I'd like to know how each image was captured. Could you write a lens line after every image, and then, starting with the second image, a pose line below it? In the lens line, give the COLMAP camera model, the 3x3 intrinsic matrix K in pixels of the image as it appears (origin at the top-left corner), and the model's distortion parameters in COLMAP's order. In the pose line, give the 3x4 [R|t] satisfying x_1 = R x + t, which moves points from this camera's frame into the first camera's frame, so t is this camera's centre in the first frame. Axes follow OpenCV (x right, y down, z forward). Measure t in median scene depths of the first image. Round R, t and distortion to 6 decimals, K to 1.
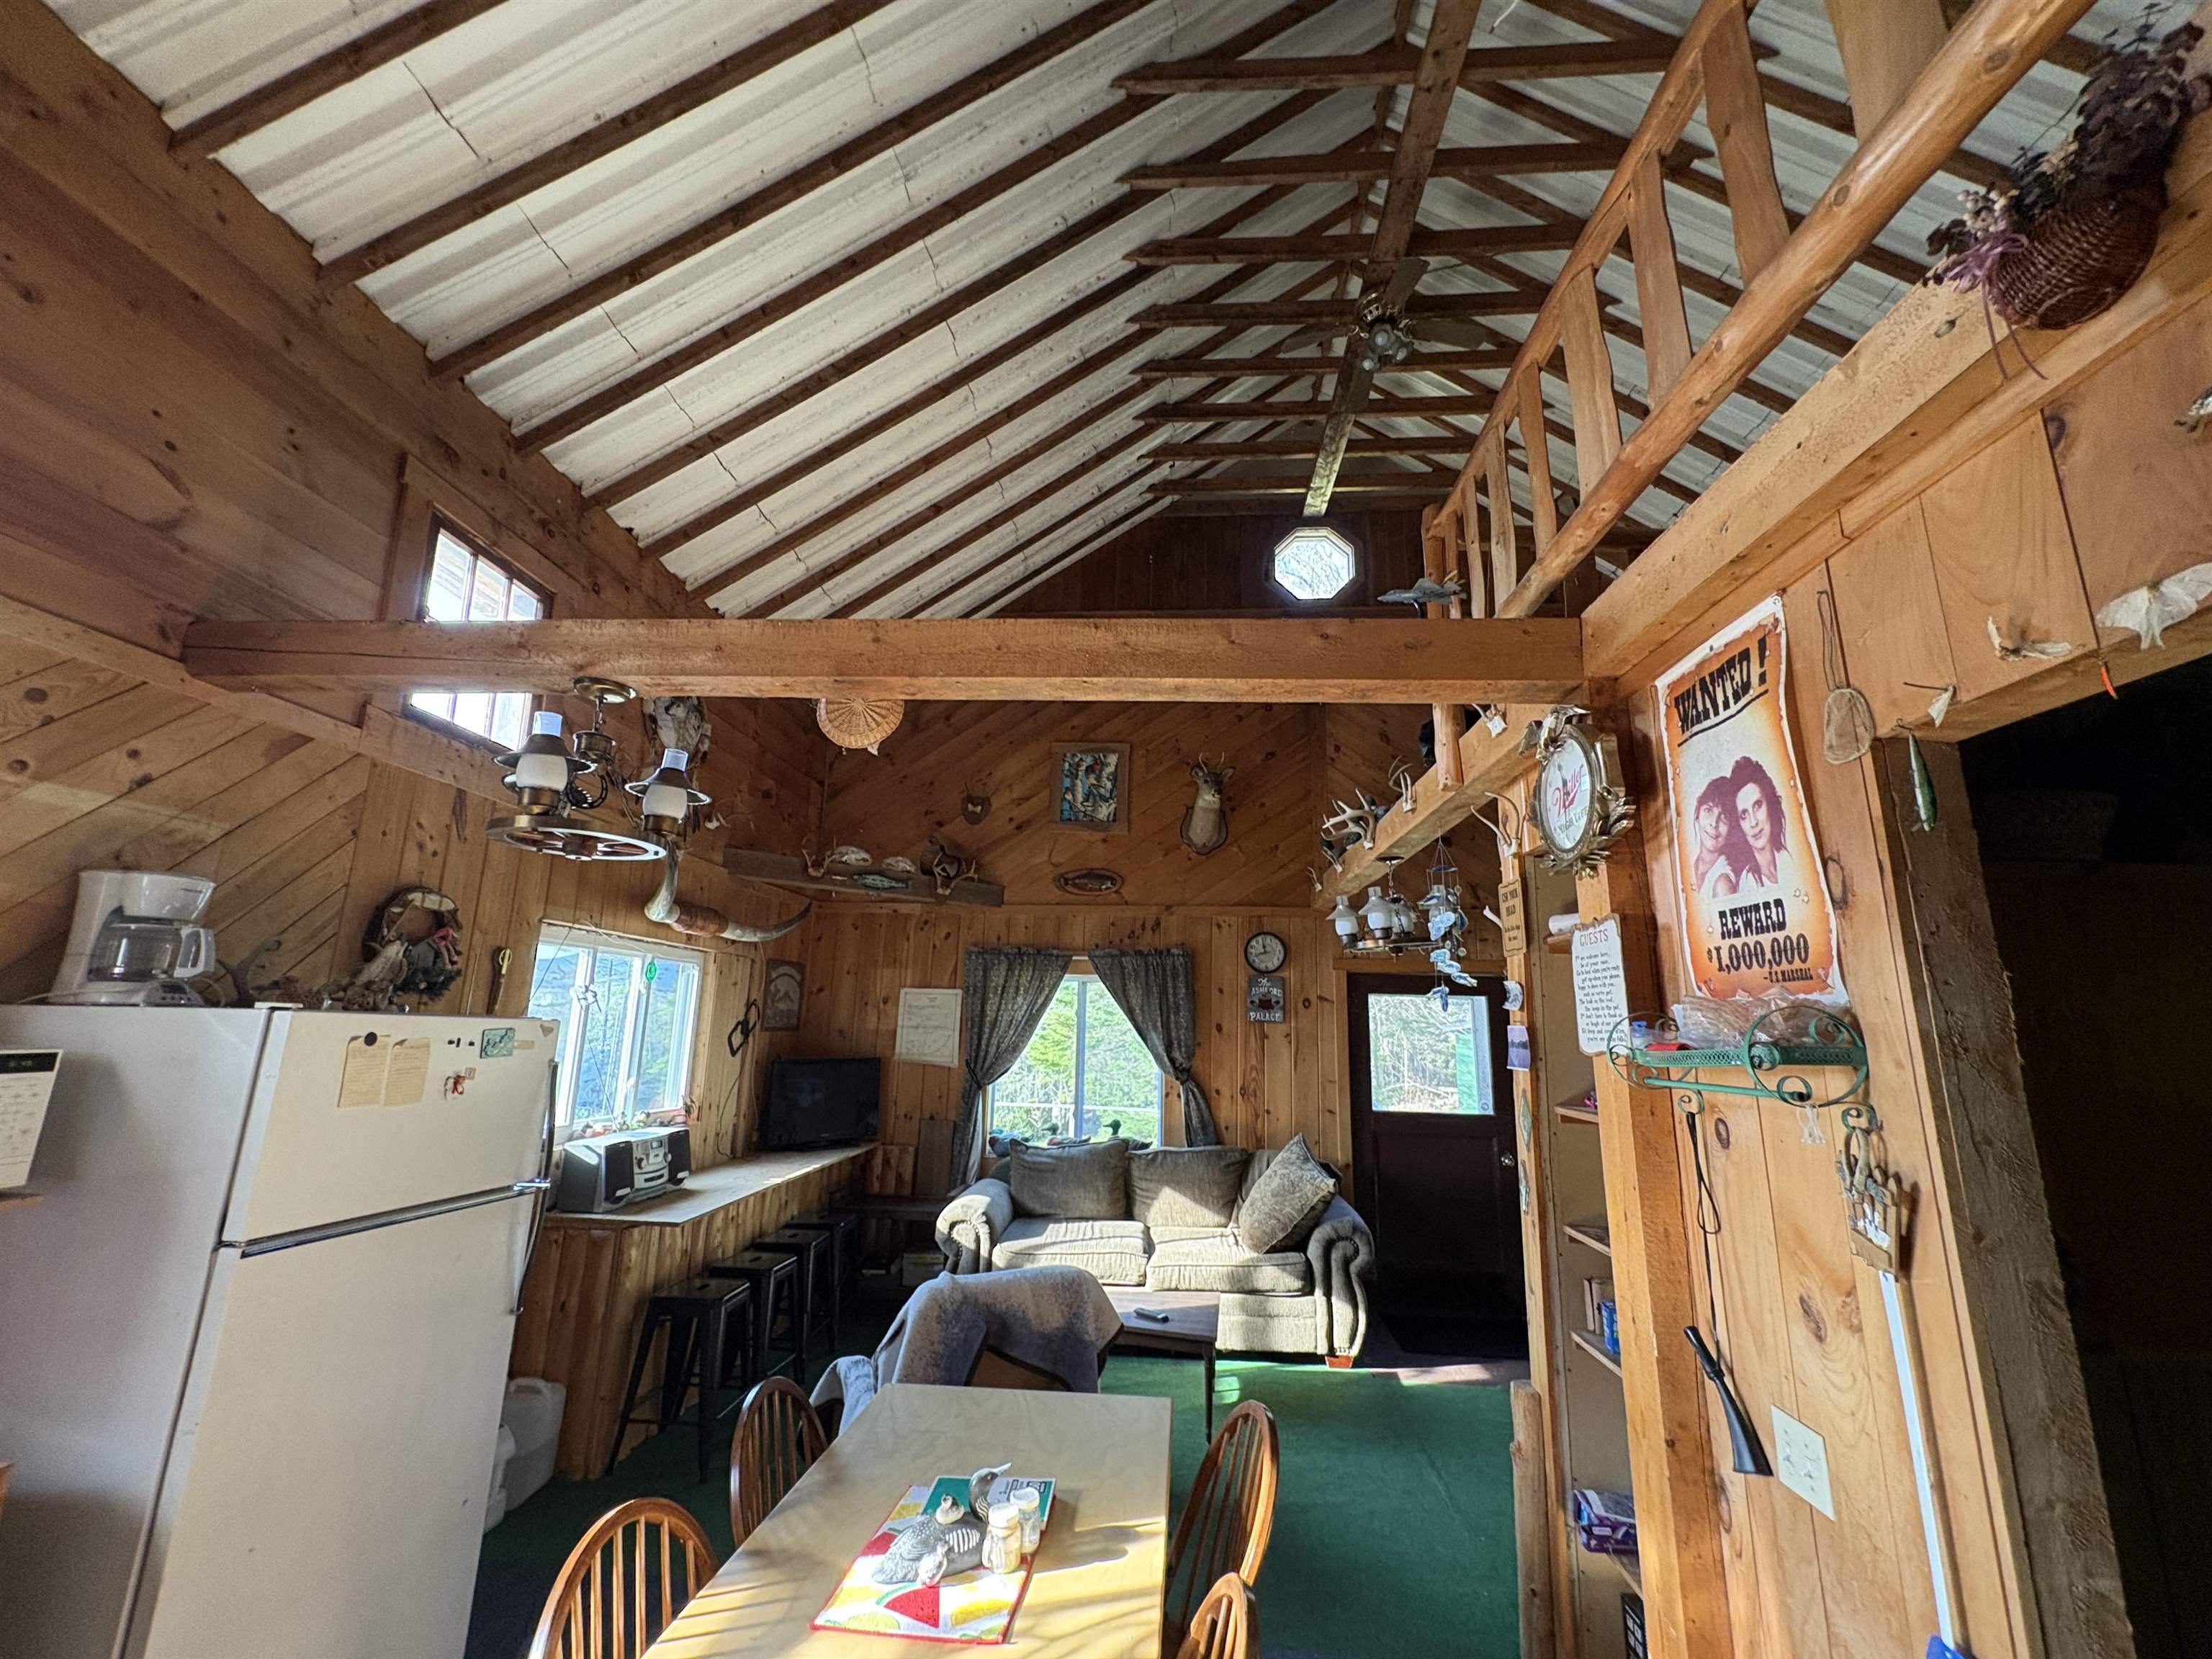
lens RADIAL K [[883.2, 0, 1105.7], [0, 883.2, 833.6], [0, 0, 1]] dist [-0.000709, 0.001125]
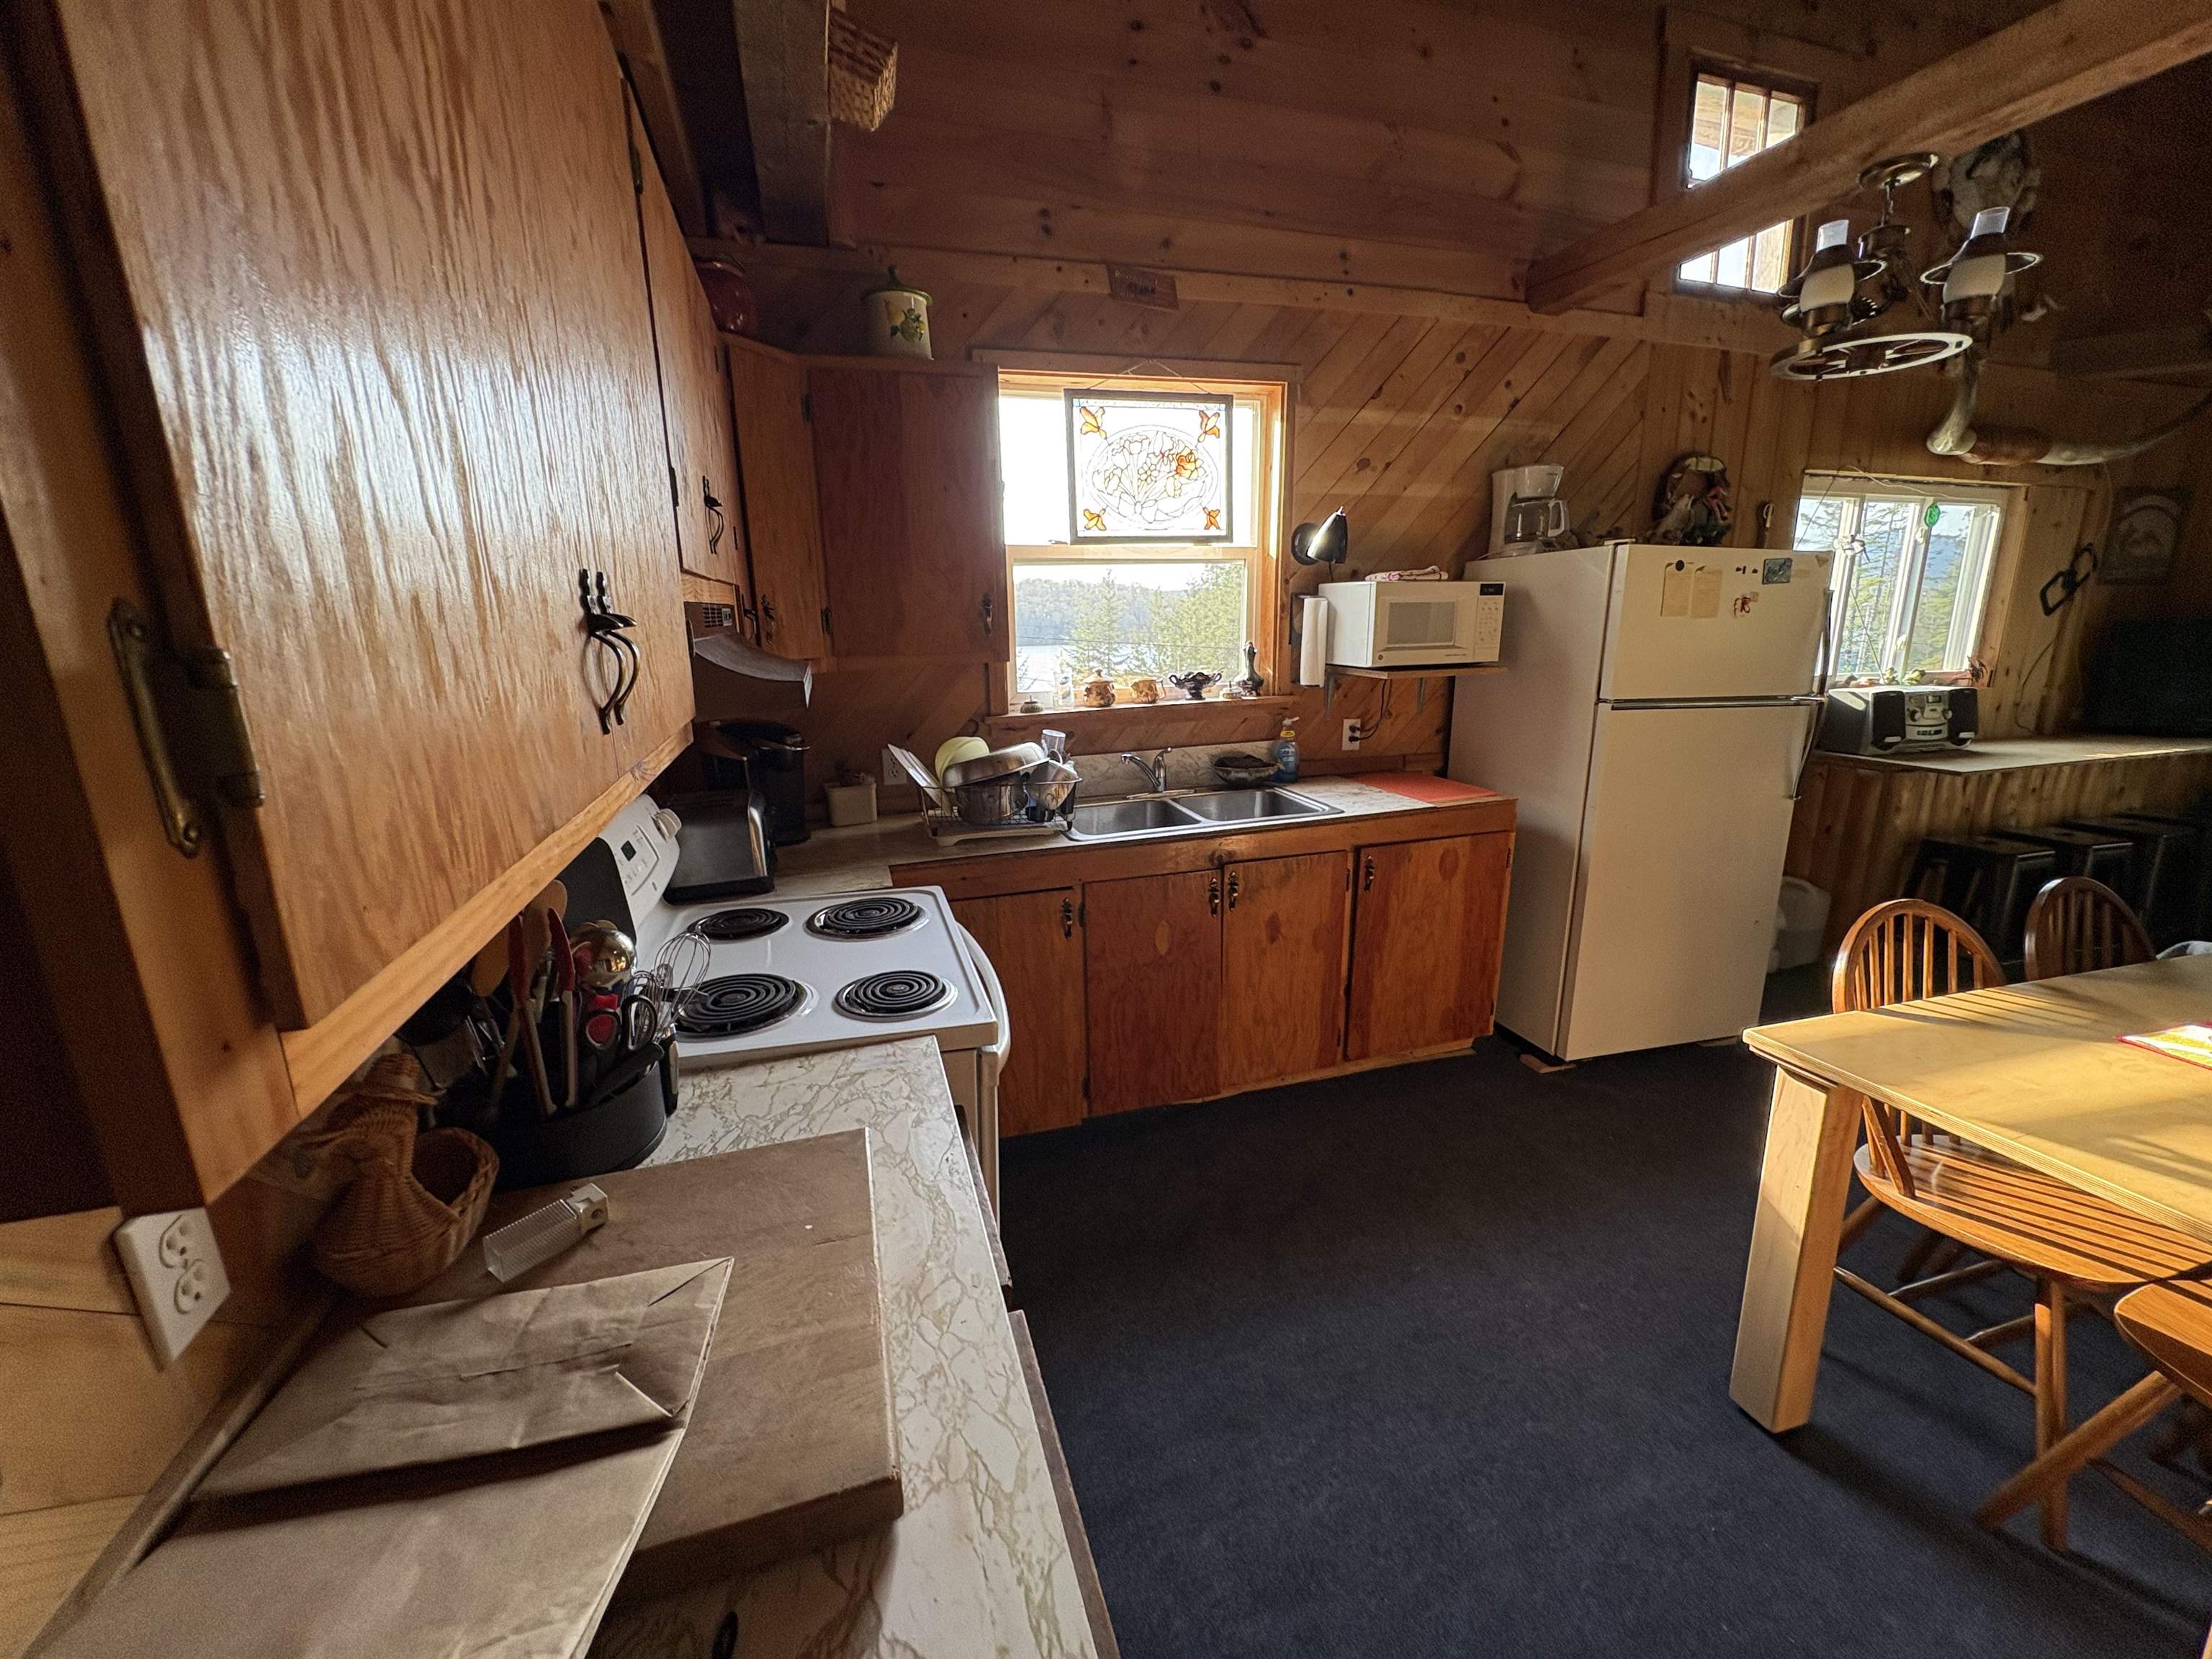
lens RADIAL K [[883.2, 0, 1111.0], [0, 883.2, 823.5], [0, 0, 1]] dist [-0.000709, 0.001125]
pose [[0.370371, 0.178934, -0.911487, 0.061674], [0.216510, 0.937613, 0.272039, 0.031570], [0.903299, -0.298102, 0.308523, -0.153038]]
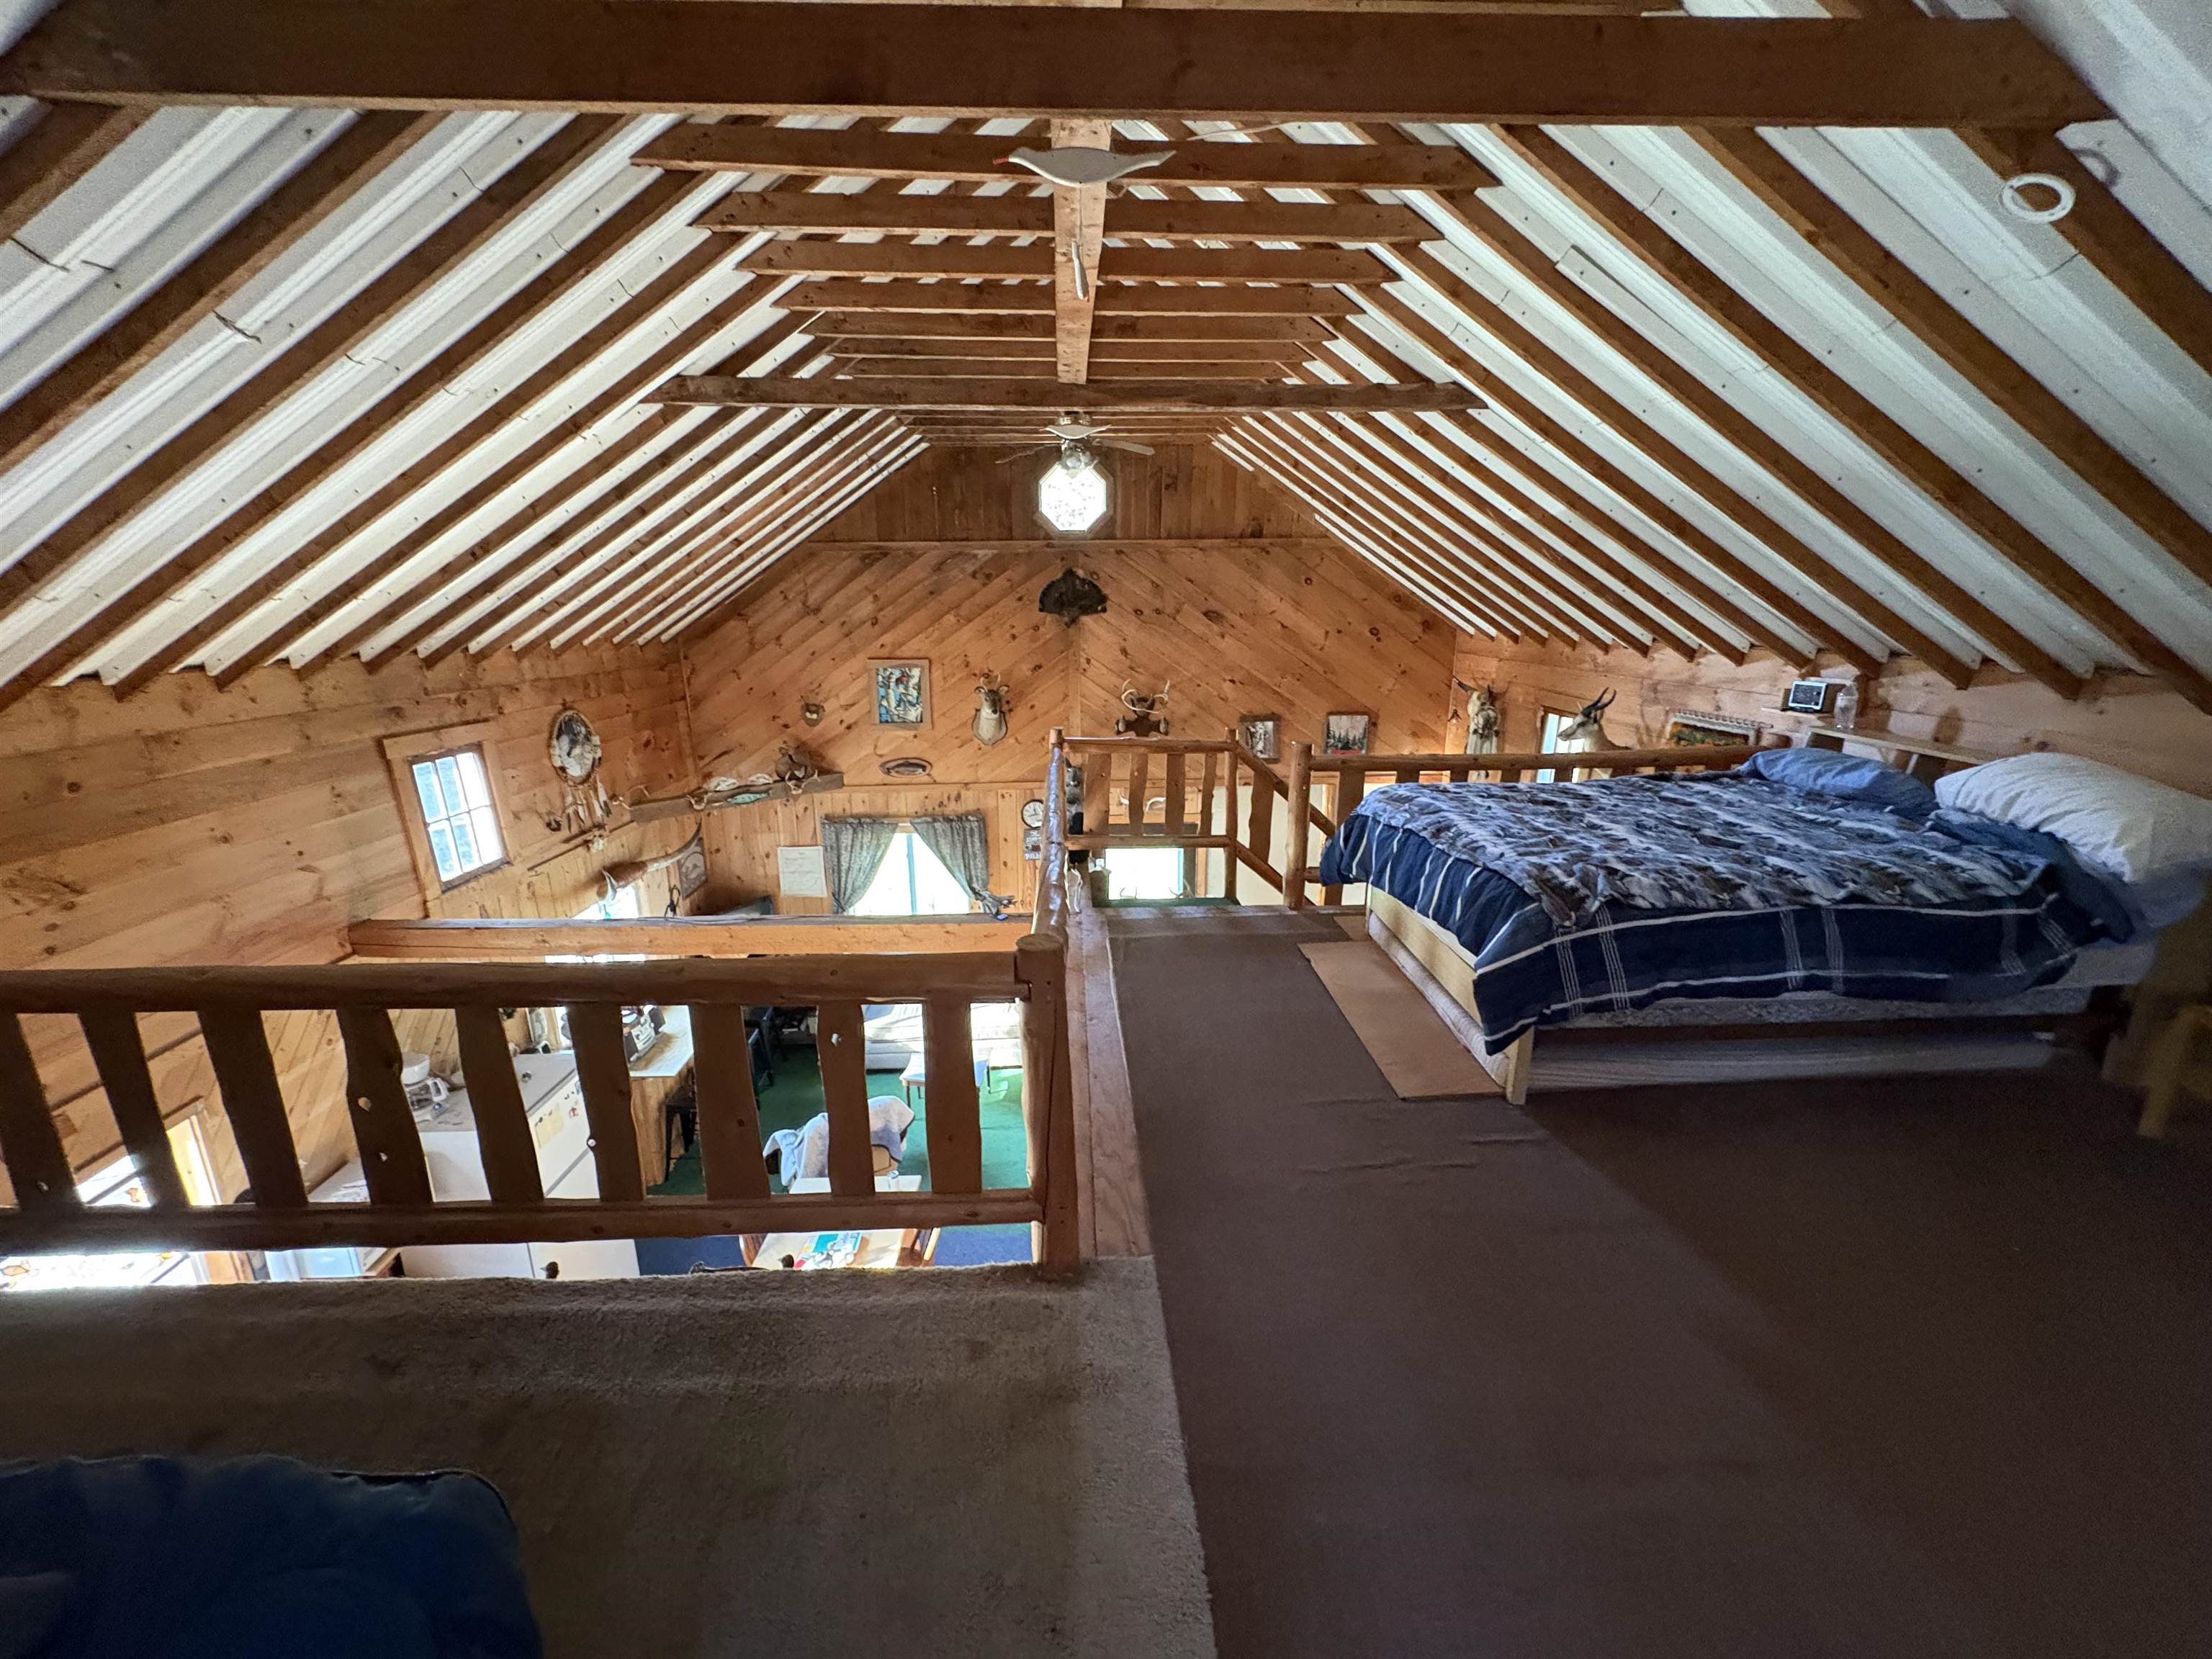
lens RADIAL K [[883.2, 0, 1111.3], [0, 883.2, 829.8], [0, 0, 1]] dist [-0.000709, 0.001125]
pose [[0.992964, -0.056376, 0.104133, 0.269237], [0.002686, 0.889893, 0.456162, -0.875114], [-0.118384, -0.452673, 0.883783, -0.516816]]
